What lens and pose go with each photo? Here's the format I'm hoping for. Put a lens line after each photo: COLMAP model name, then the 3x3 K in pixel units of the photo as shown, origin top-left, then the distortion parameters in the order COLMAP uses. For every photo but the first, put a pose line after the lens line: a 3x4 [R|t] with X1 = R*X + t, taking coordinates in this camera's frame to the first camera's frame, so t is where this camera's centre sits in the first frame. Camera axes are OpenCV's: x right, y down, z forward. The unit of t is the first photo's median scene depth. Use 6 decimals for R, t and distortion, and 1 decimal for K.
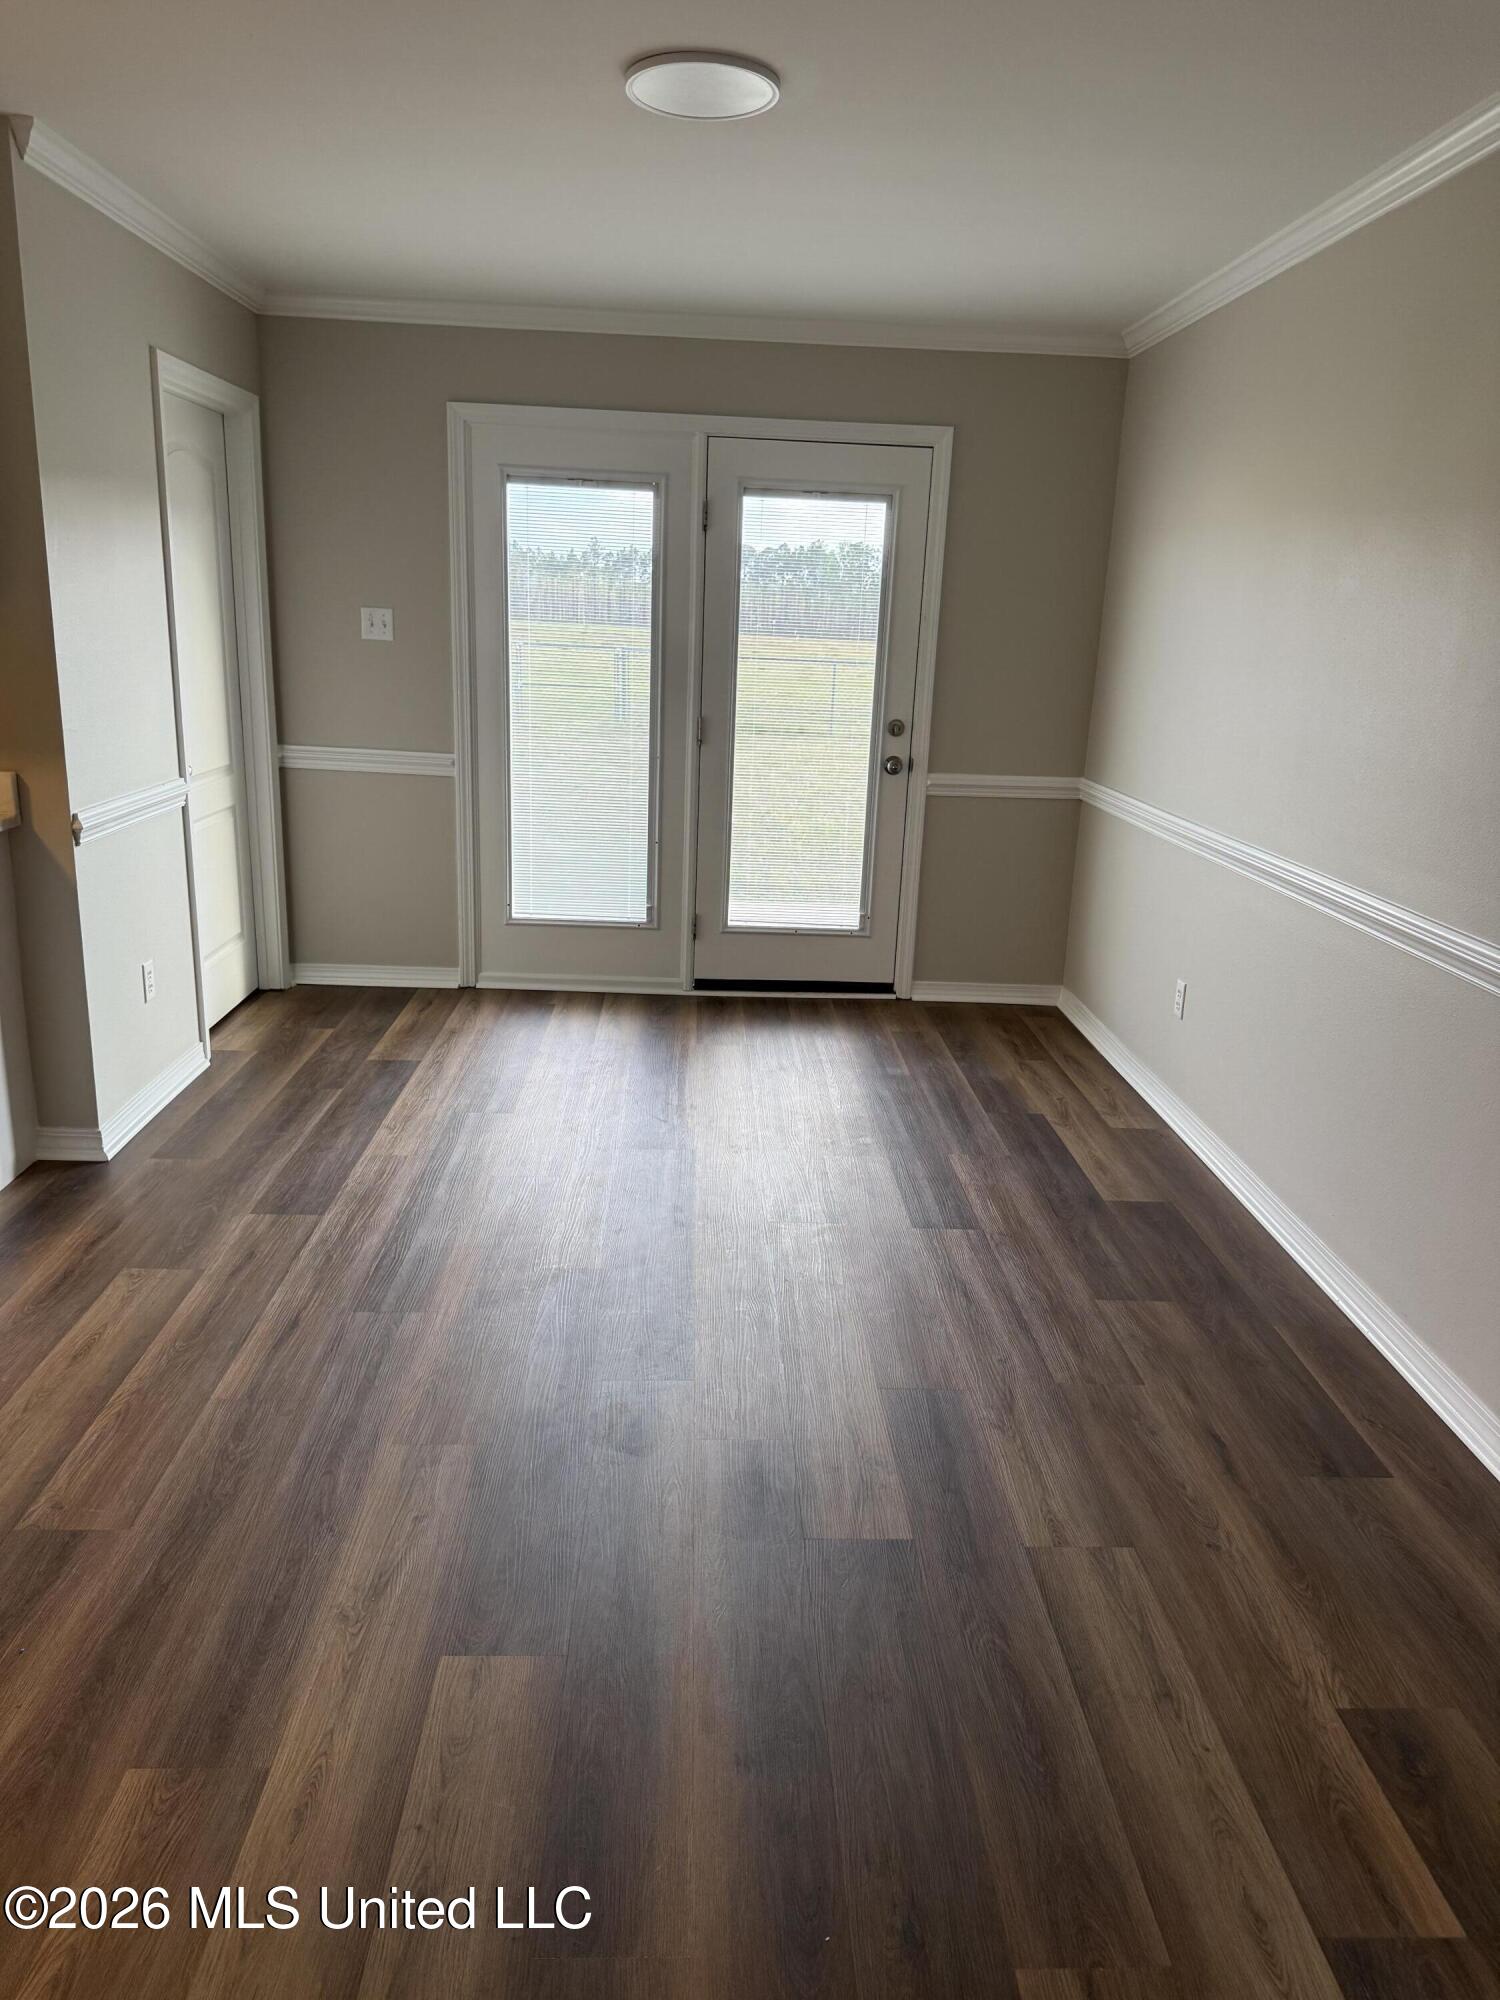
lens RADIAL K [[1424.1, 0, 751.9], [0, 1424.1, 1003.1], [0, 0, 1]] dist [-0.004085, -0.000932]
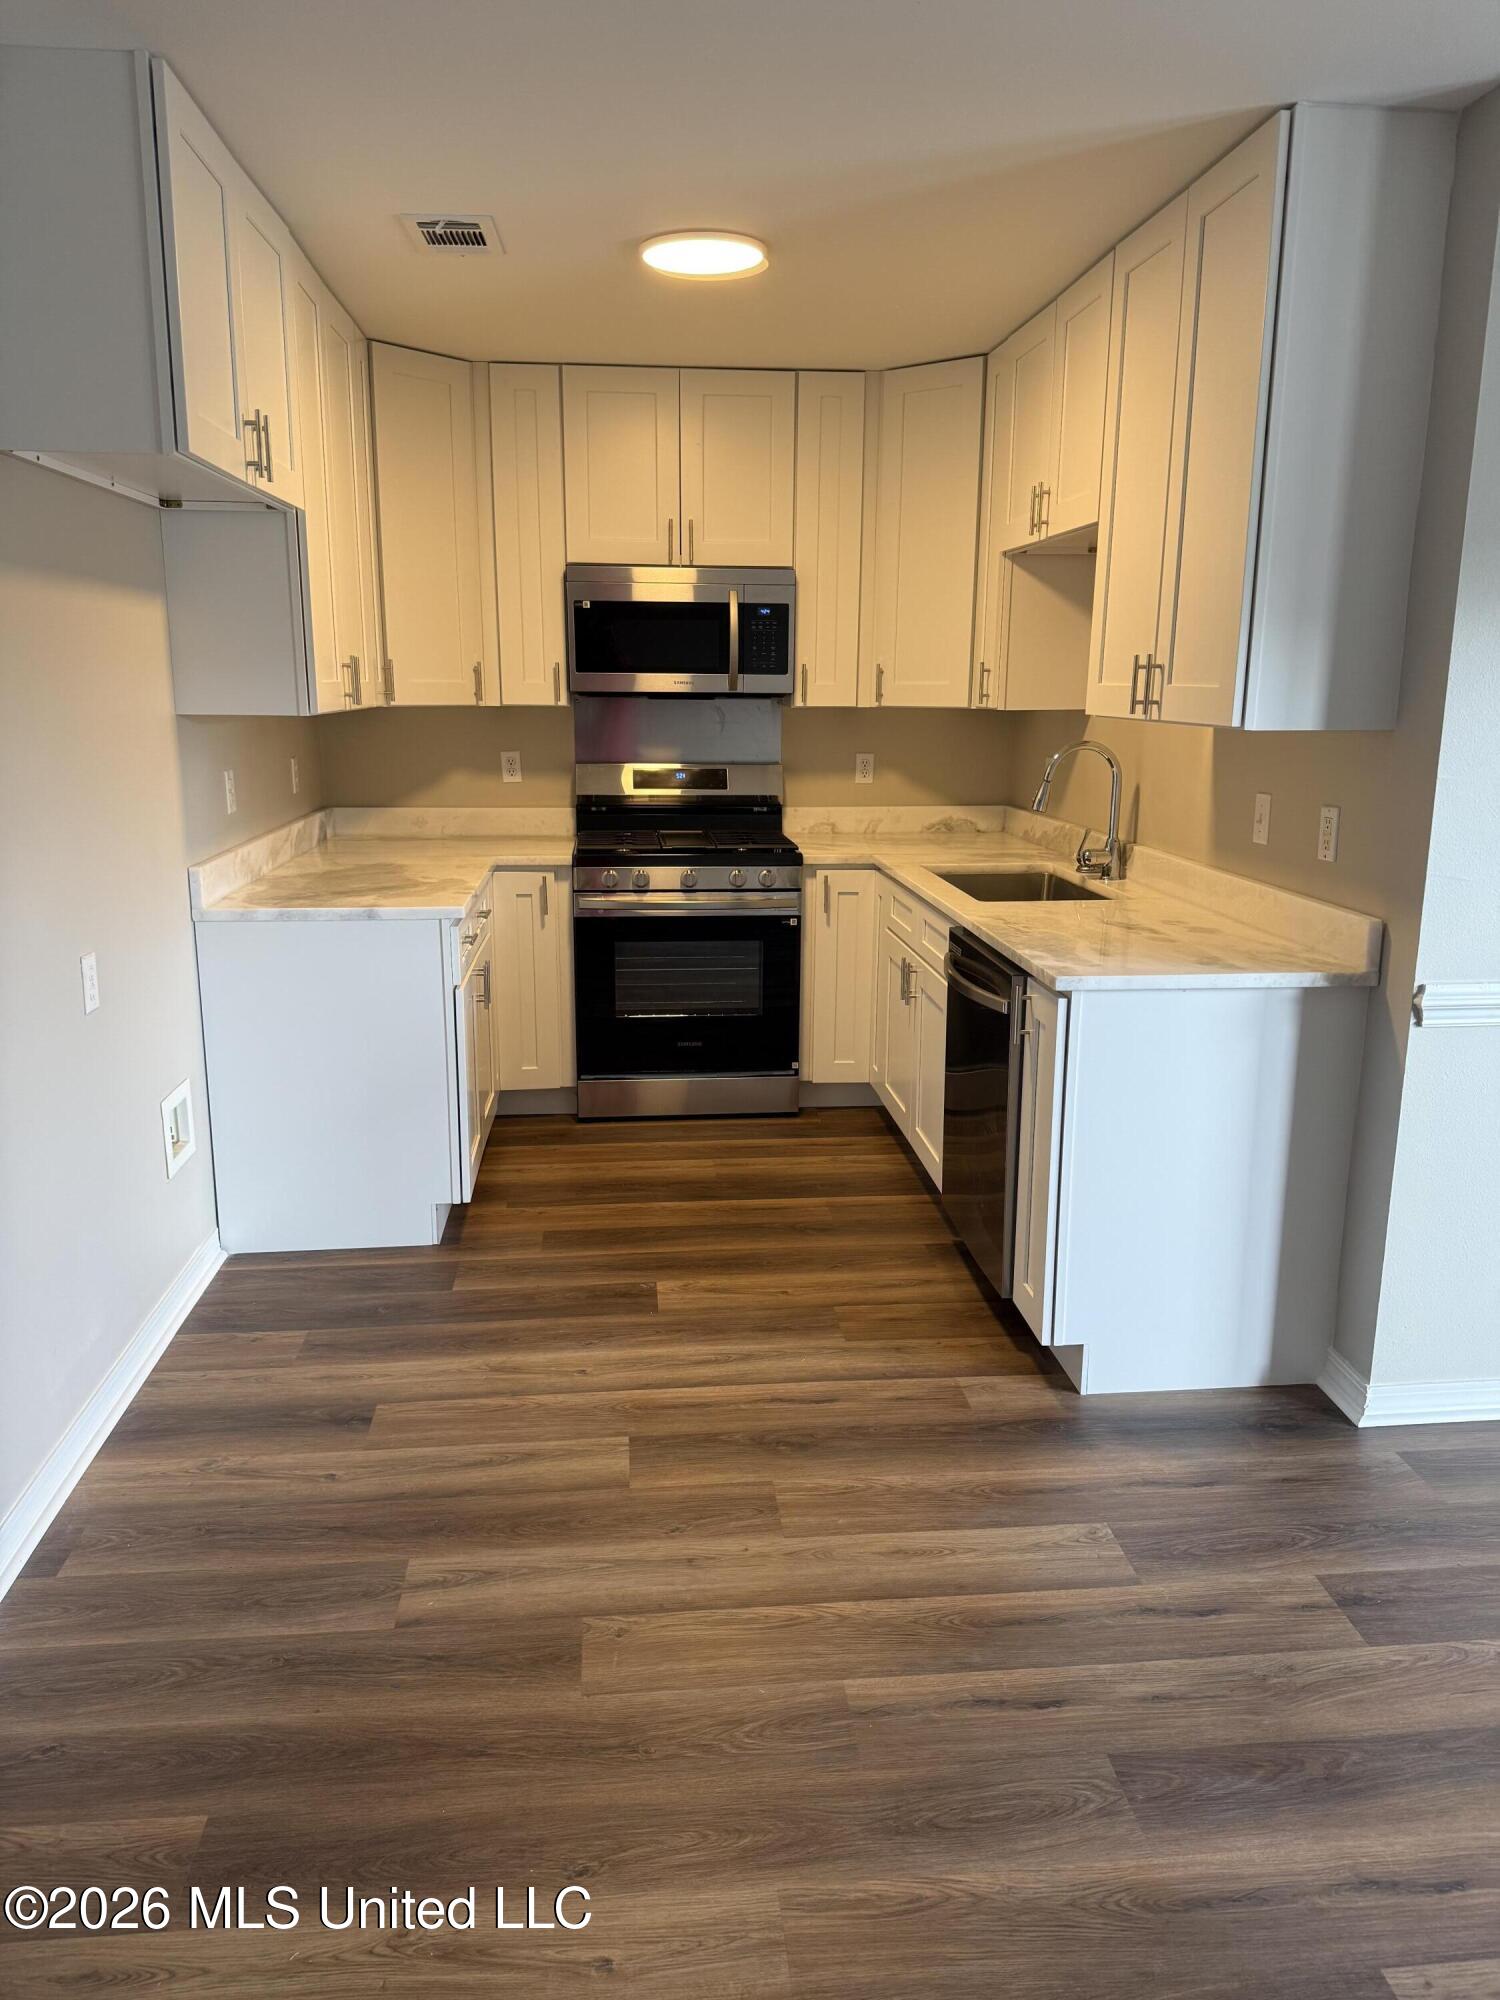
lens RADIAL K [[1424.1, 0, 753.8], [0, 1424.1, 1000.1], [0, 0, 1]] dist [-0.004085, -0.000932]
pose [[0.060474, 0.183698, -0.981121, 0.256842], [-0.268220, 0.949759, 0.161293, -0.155453], [0.961458, 0.253402, 0.106707, 0.585554]]
